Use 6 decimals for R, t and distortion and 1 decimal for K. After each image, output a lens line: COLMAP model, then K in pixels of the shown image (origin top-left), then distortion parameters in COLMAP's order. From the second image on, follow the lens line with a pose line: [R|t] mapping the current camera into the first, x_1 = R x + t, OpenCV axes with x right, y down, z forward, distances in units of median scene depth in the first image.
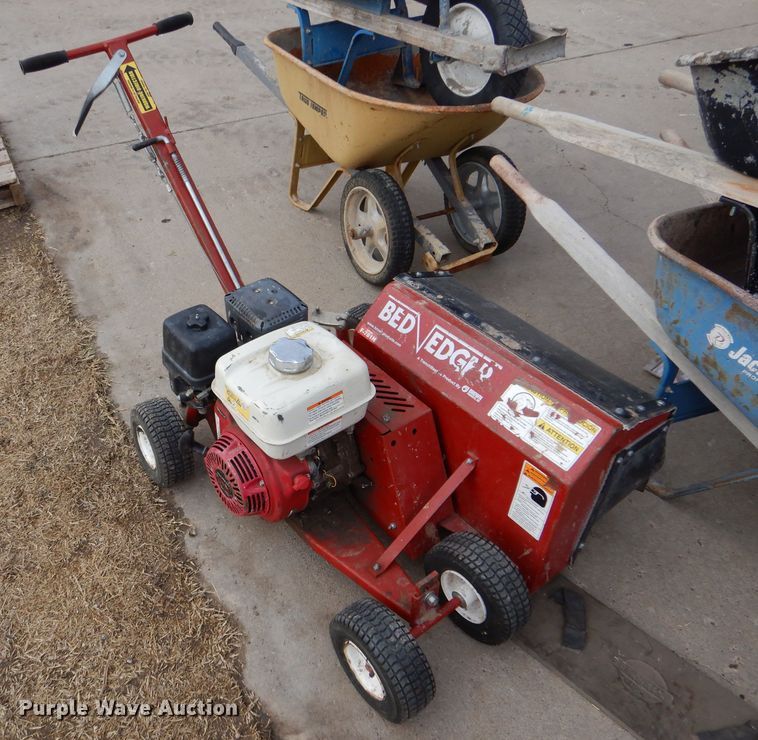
lens RADIAL K [[715.1, 0, 254.6], [0, 715.1, 358.8], [0, 0, 1]] dist [0.011524, 0.000000]
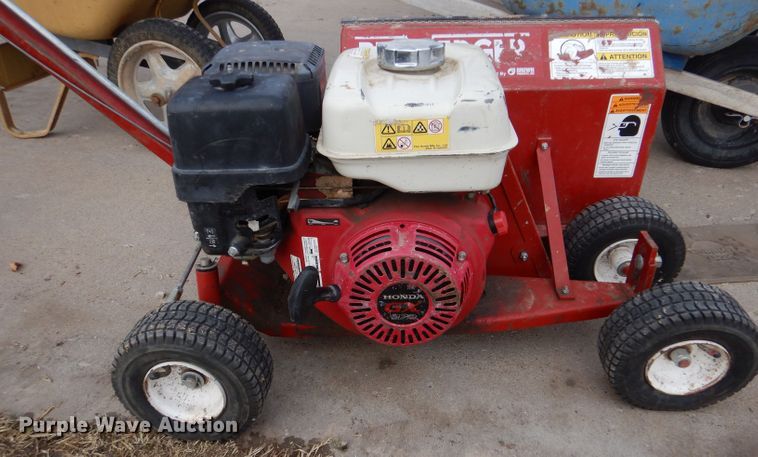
lens RADIAL K [[541.7, 0, 379.1], [0, 541.7, 257.3], [0, 0, 1]] dist [0.008835, 0.007918]
pose [[0.583213, -0.441277, 0.682010, -0.367546], [0.518260, 0.848640, 0.105906, 0.080820], [-0.625515, 0.291692, 0.723634, 0.674430]]
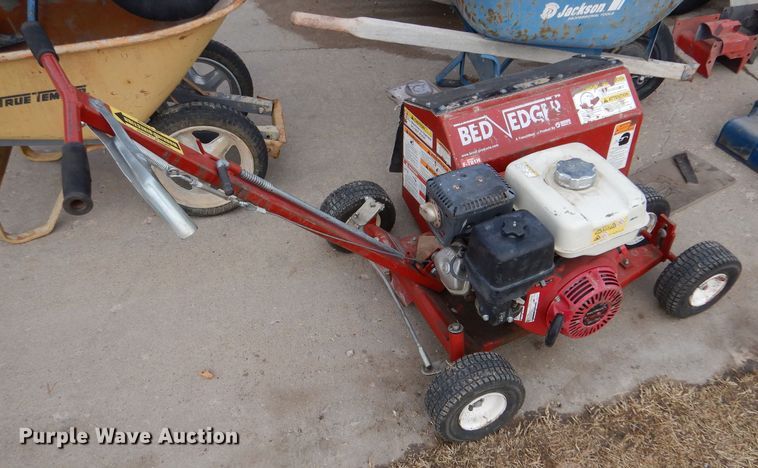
lens RADIAL K [[665.4, 0, 381.0], [0, 665.4, 233.1], [0, 0, 1]] dist [0.012471, 0.008146]
pose [[0.161632, -0.639486, 0.751620, -0.777932], [0.634975, 0.650424, 0.416840, -0.529991], [-0.755435, 0.409885, 0.511187, 0.701841]]
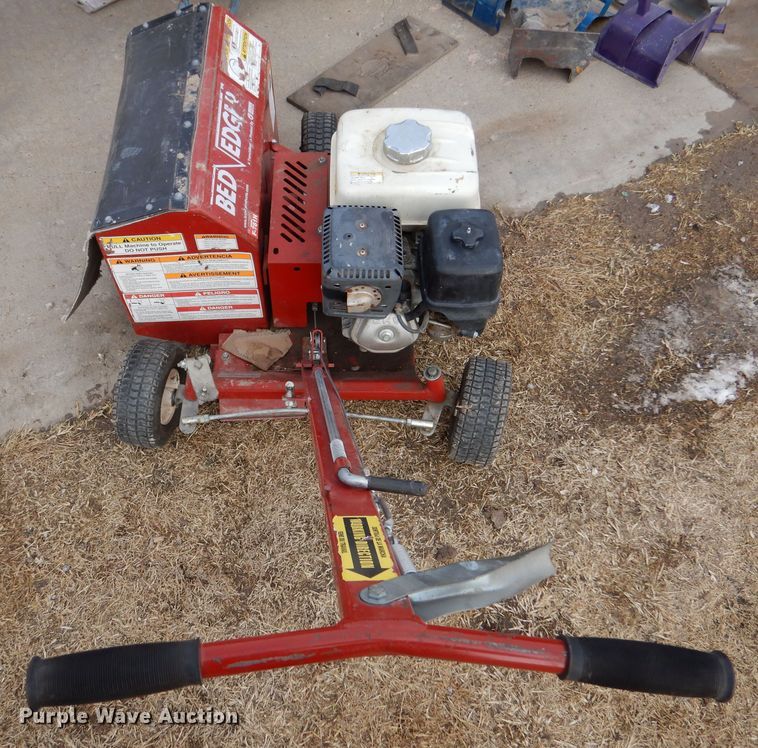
lens RADIAL K [[715.1, 0, 320.1], [0, 715.1, 357.6], [0, 0, 1]] dist [0.011524, 0.000000]
pose [[-0.825330, -0.464771, 0.320652, -0.260557], [0.381351, -0.040016, 0.923564, -0.850931], [-0.416415, 0.884526, 0.210267, 1.039489]]
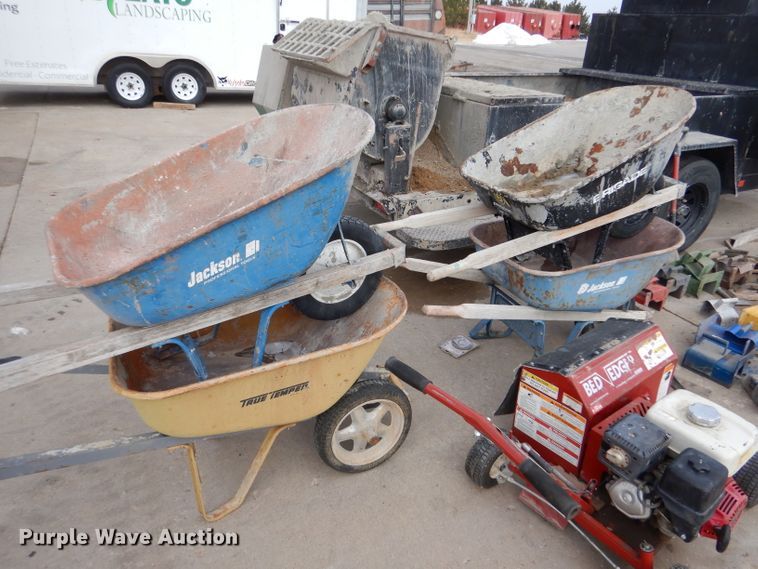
lens RADIAL K [[539.7, 0, 372.4], [0, 539.7, 278.9], [0, 0, 1]] dist [0.016207, -0.008529]
pose [[-0.041536, -0.415036, 0.908856, -0.813804], [0.629648, 0.695408, 0.346339, -1.005959], [-0.775770, 0.586645, 0.232441, 1.051892]]
